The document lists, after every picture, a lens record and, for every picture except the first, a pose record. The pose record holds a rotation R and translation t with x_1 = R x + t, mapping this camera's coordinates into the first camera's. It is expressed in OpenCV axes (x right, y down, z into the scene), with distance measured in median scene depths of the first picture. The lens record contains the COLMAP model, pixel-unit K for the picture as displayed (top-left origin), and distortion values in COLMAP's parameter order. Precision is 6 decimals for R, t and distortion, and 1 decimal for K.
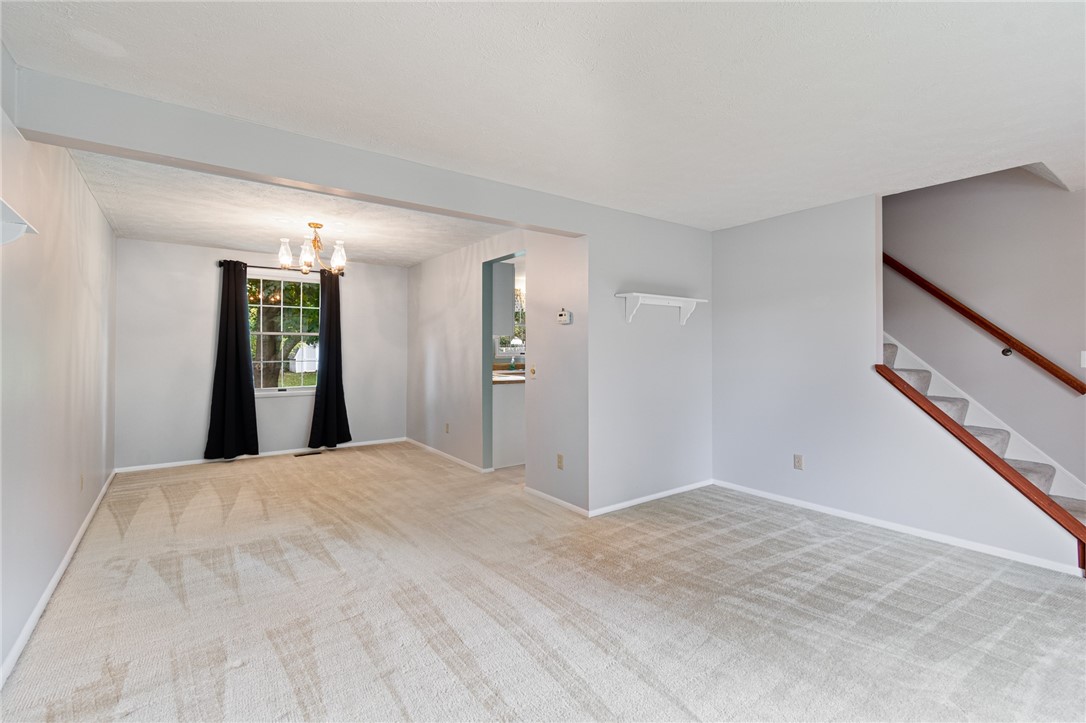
lens RADIAL K [[490.9, 0, 534.0], [0, 490.9, 353.0], [0, 0, 1]] dist [0.001406, -0.000349]
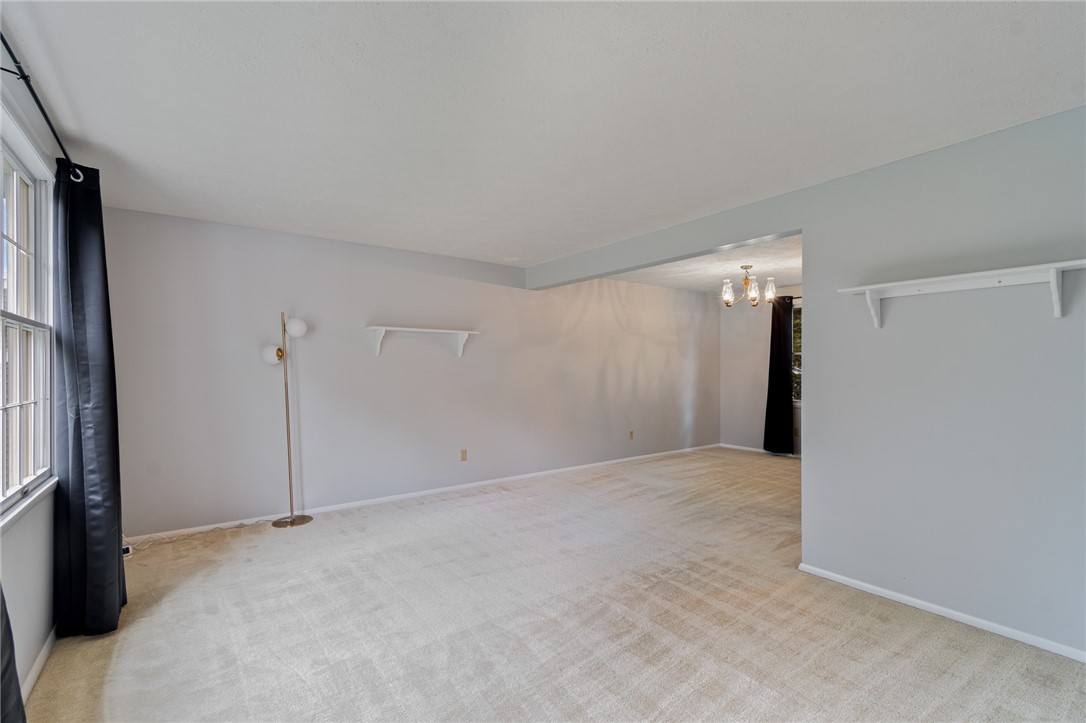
lens RADIAL K [[490.9, 0, 536.2], [0, 490.9, 369.5], [0, 0, 1]] dist [0.001406, -0.000349]
pose [[-0.007346, 0.002686, -0.999969, 0.689415], [-0.005375, 0.999982, 0.002726, -0.001626], [0.999959, 0.005395, -0.007332, 0.408625]]
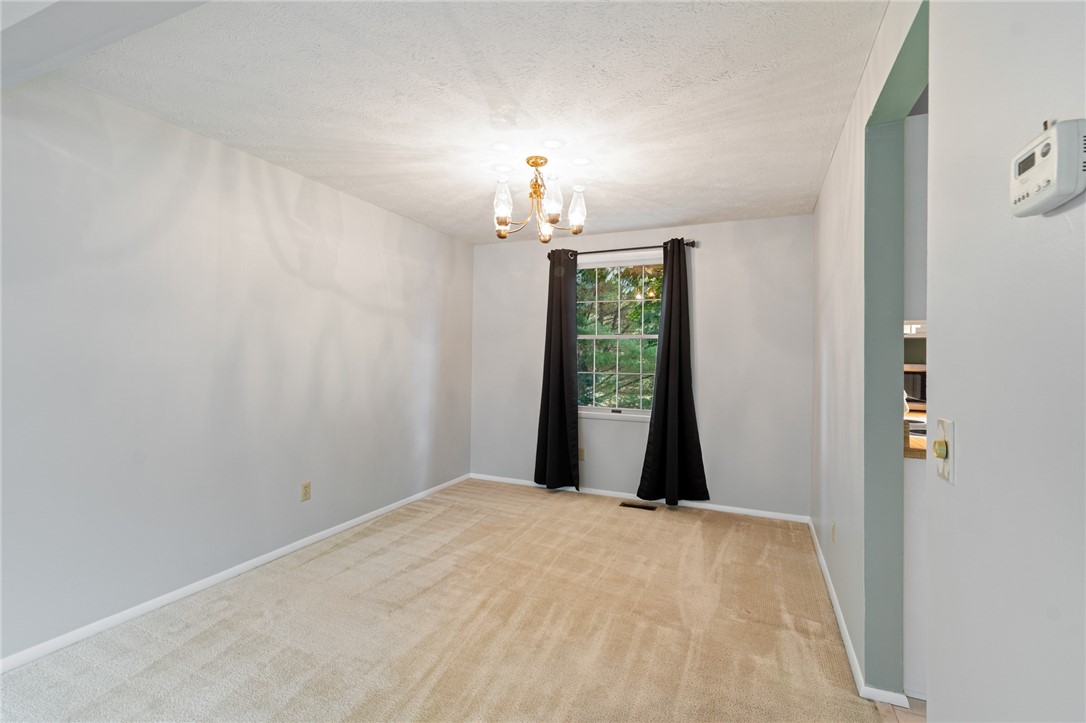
lens RADIAL K [[490.9, 0, 539.6], [0, 490.9, 351.3], [0, 0, 1]] dist [0.001406, -0.000349]
pose [[0.500224, -0.003661, -0.865888, 0.092246], [-0.018887, 0.999707, -0.015138, -0.003361], [0.865690, 0.023927, 0.500008, 0.589915]]
